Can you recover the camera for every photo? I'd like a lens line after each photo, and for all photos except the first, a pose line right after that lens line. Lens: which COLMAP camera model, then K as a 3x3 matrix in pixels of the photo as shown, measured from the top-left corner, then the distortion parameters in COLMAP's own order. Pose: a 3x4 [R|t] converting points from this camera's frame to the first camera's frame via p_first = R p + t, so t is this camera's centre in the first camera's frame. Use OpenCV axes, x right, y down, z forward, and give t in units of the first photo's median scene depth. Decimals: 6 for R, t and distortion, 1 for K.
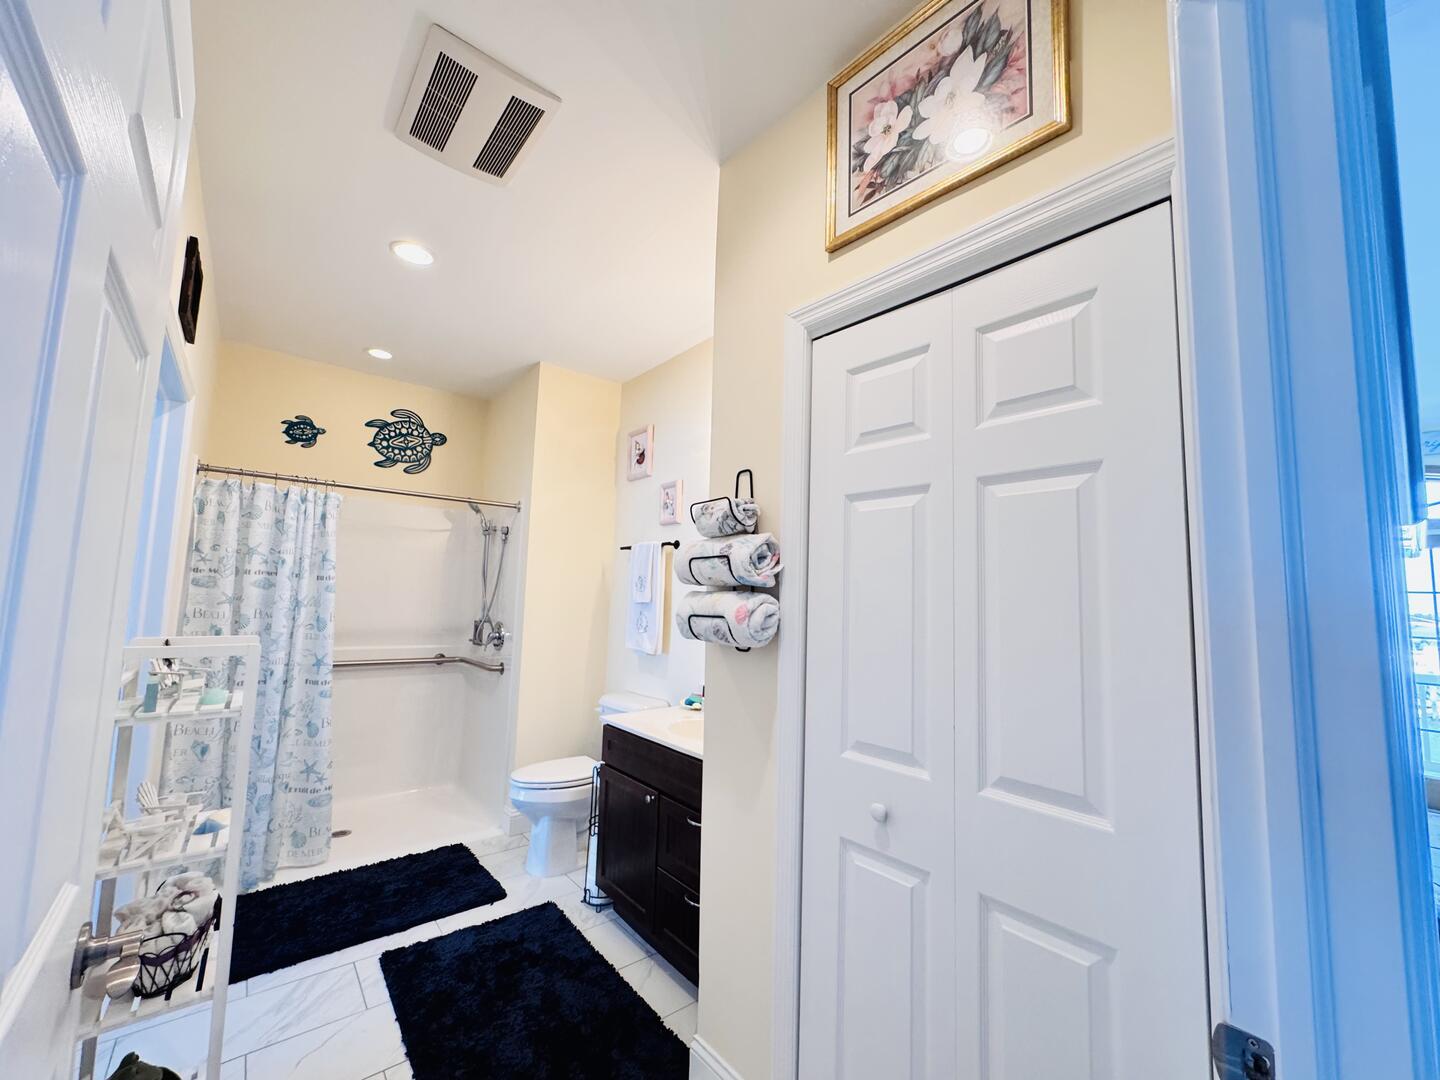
lens RADIAL K [[571.3, 0, 719.6], [0, 571.3, 541.7], [0, 0, 1]] dist [-0.001600, -0.000396]
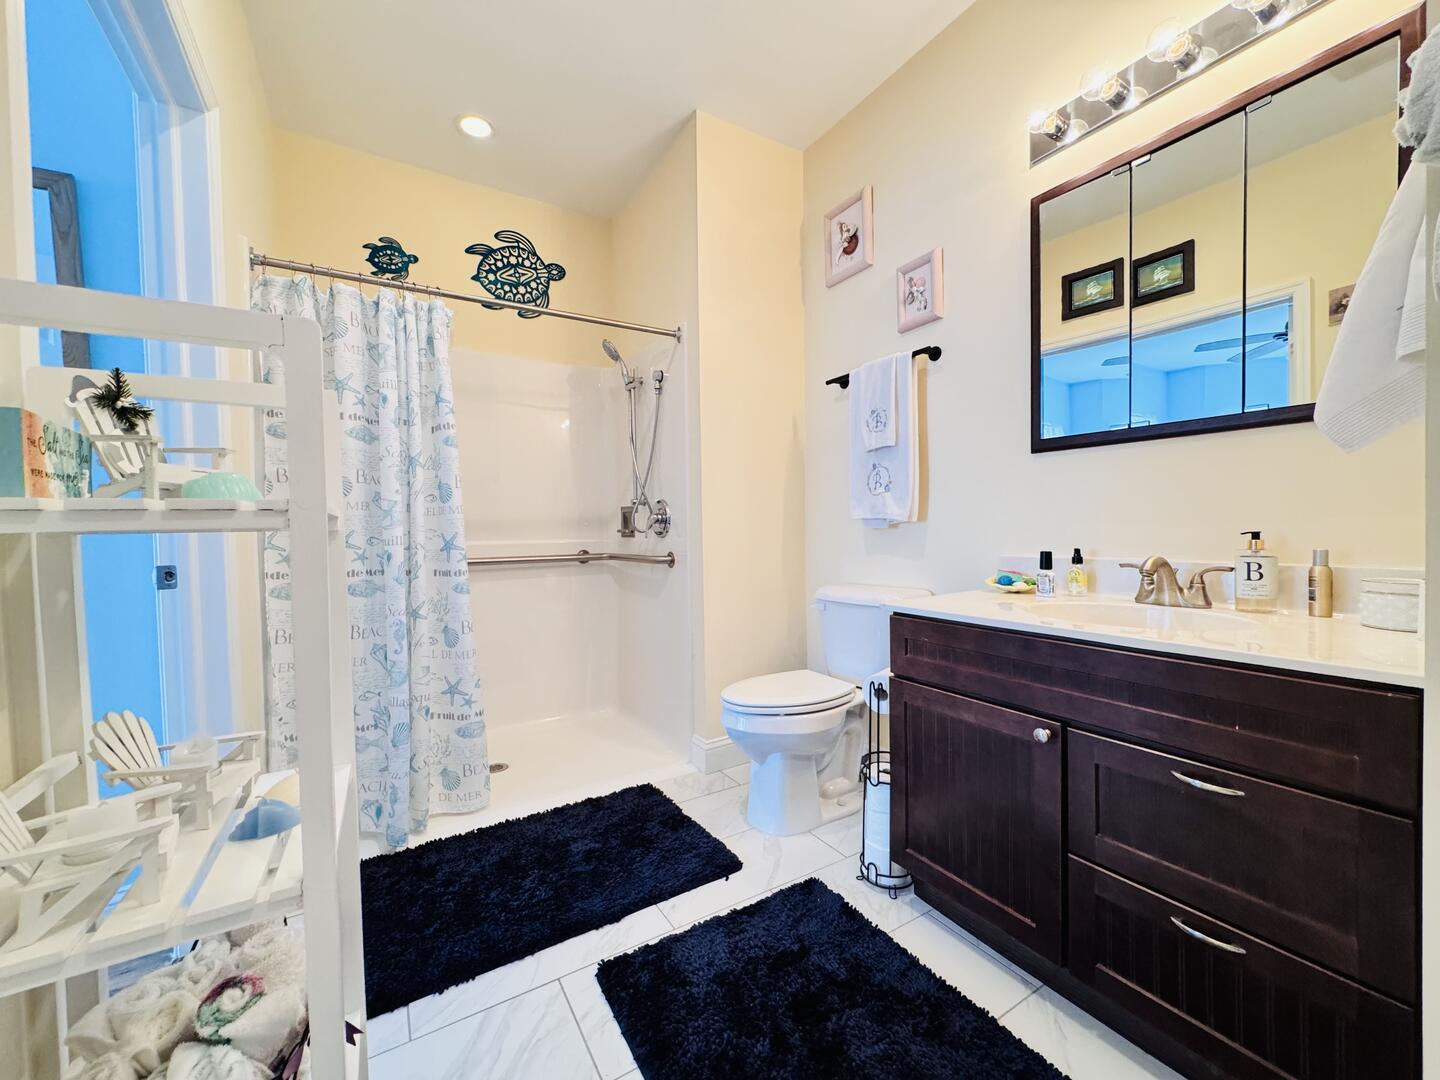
lens RADIAL K [[571.3, 0, 721.0], [0, 571.3, 539.9], [0, 0, 1]] dist [-0.001600, -0.000396]
pose [[0.989376, -0.042279, -0.139095, -0.268247], [0.058554, 0.991629, 0.115082, 0.144605], [0.133065, -0.122004, 0.983569, 0.347984]]
